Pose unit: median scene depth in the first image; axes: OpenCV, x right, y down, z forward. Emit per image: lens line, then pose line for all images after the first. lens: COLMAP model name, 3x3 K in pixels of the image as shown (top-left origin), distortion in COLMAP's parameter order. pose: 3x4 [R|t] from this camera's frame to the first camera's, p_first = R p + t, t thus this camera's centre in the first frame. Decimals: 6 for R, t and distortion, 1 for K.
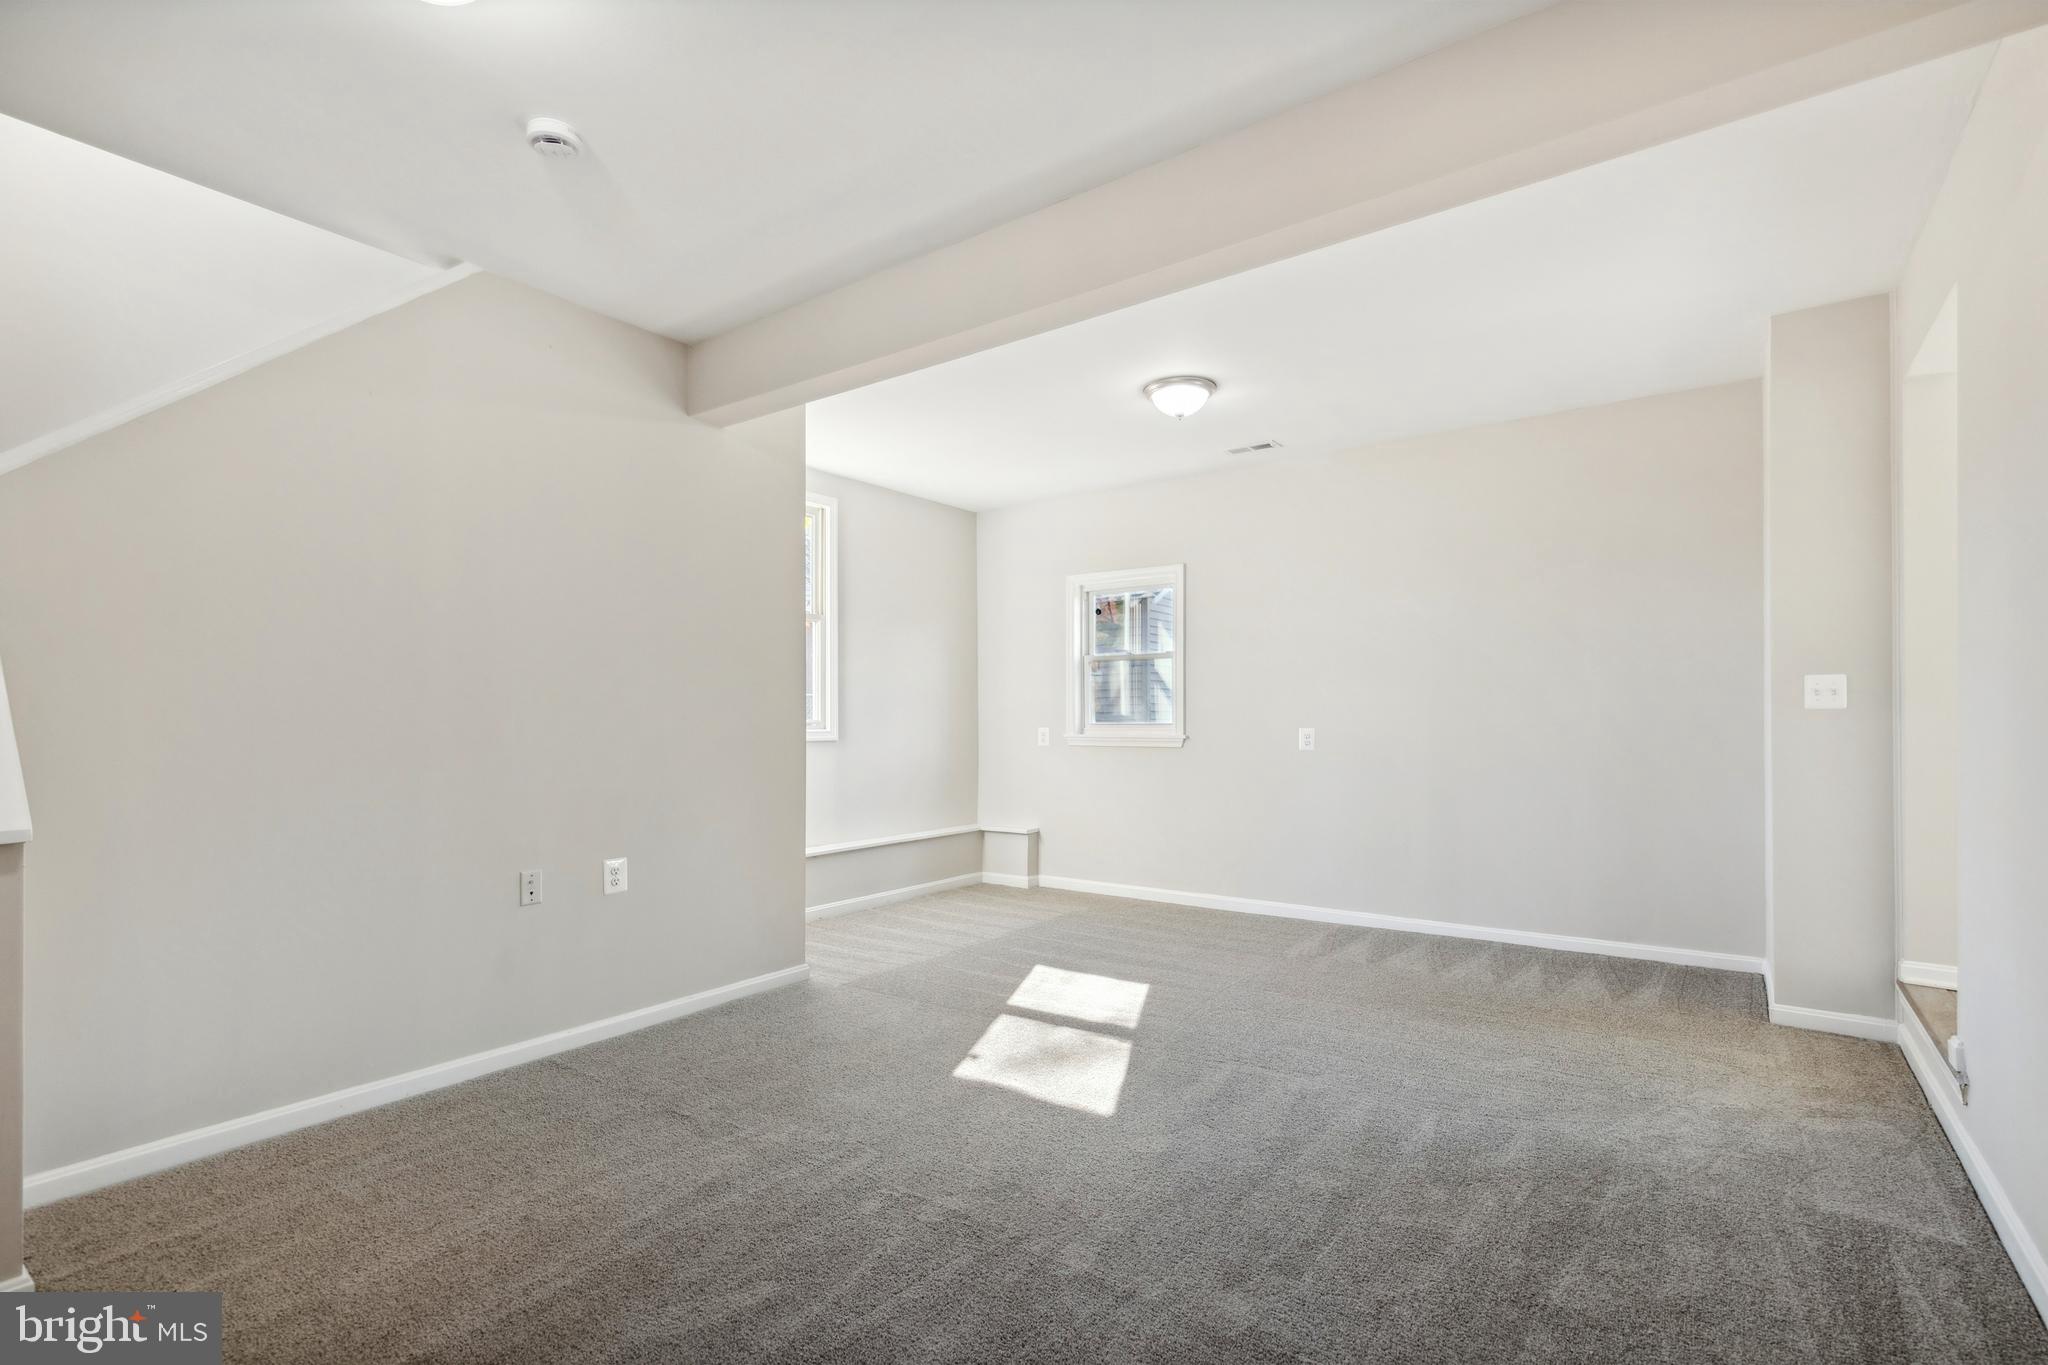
lens RADIAL K [[921.1, 0, 1044.0], [0, 921.1, 712.5], [0, 0, 1]] dist [0.009900, 0.001036]
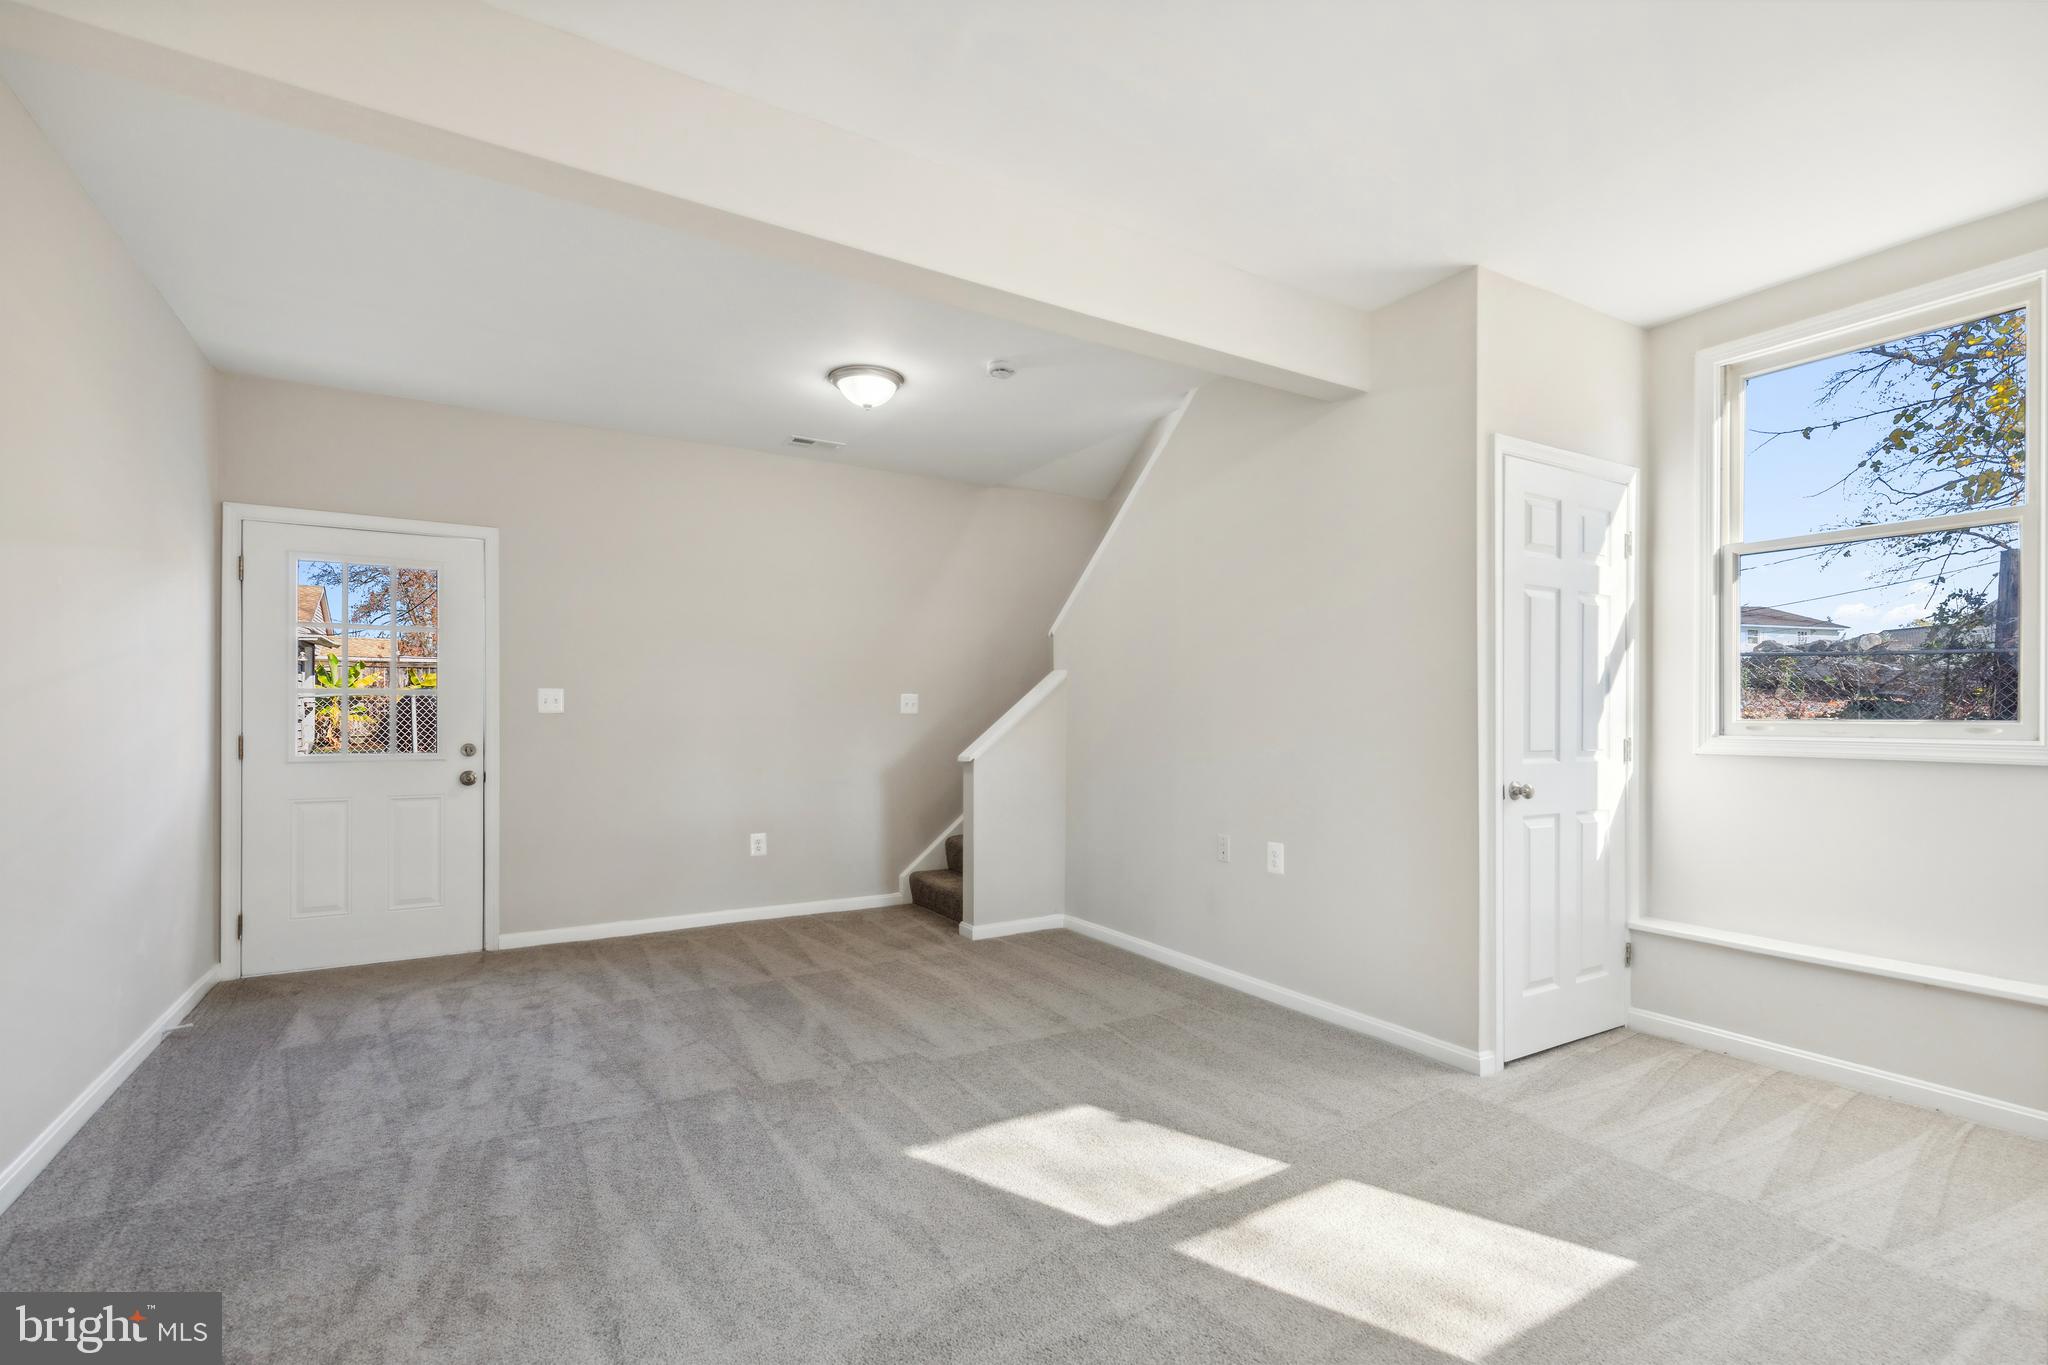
lens RADIAL K [[921.1, 0, 1044.0], [0, 921.1, 712.5], [0, 0, 1]] dist [0.009900, 0.001036]
pose [[-0.377634, -0.005808, -0.925937, 0.613260], [-0.002479, 0.999983, -0.005261, 0.005091], [0.925952, 0.000308, -0.377642, 1.045747]]
